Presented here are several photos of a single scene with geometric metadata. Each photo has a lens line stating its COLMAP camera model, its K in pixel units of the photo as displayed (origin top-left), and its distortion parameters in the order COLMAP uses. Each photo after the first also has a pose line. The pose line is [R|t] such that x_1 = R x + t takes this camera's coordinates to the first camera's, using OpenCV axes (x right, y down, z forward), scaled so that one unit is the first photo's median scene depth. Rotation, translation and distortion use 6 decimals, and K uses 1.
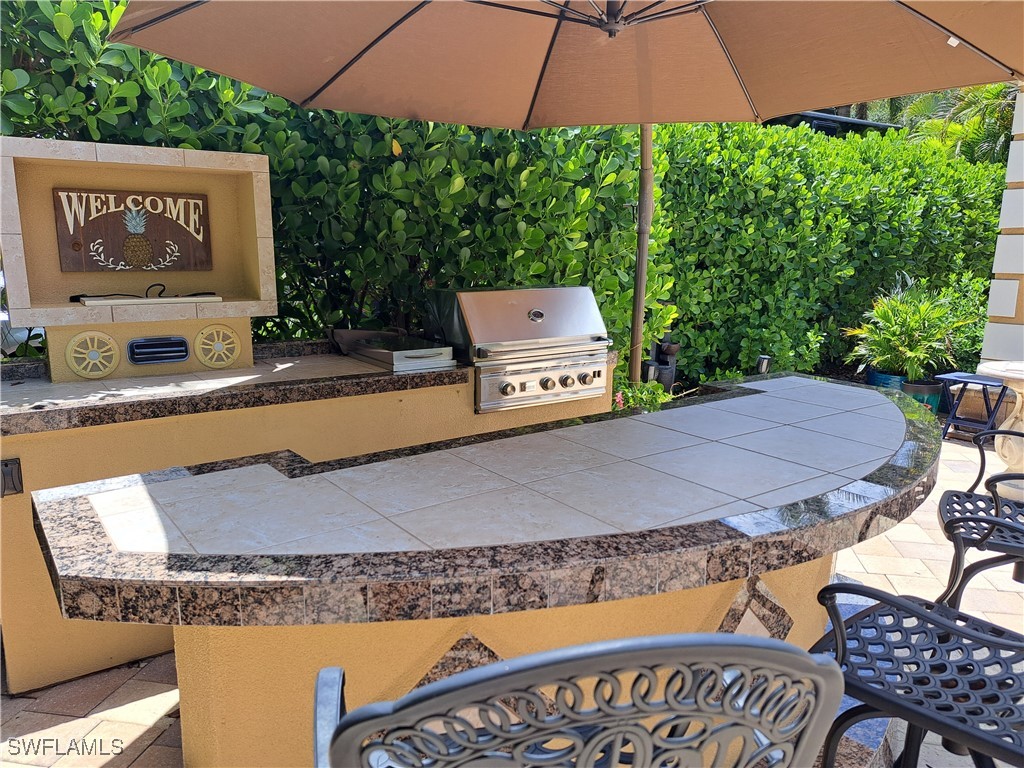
lens RADIAL K [[729.2, 0, 498.1], [0, 729.2, 406.4], [0, 0, 1]] dist [0.062877, -0.067179]
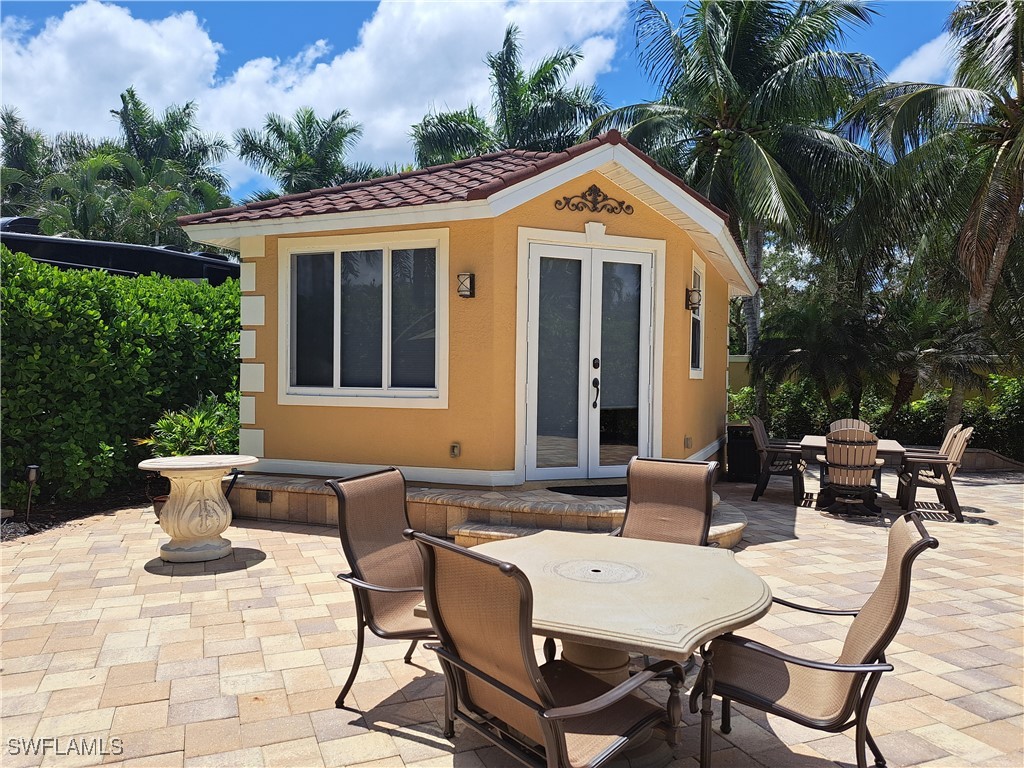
lens RADIAL K [[729.2, 0, 508.7], [0, 729.2, 398.6], [0, 0, 1]] dist [0.062877, -0.067179]
pose [[0.836107, -0.019535, 0.548219, 0.542301], [0.113669, 0.983845, -0.138302, 0.105767], [-0.536661, 0.177951, 0.824820, -0.520775]]
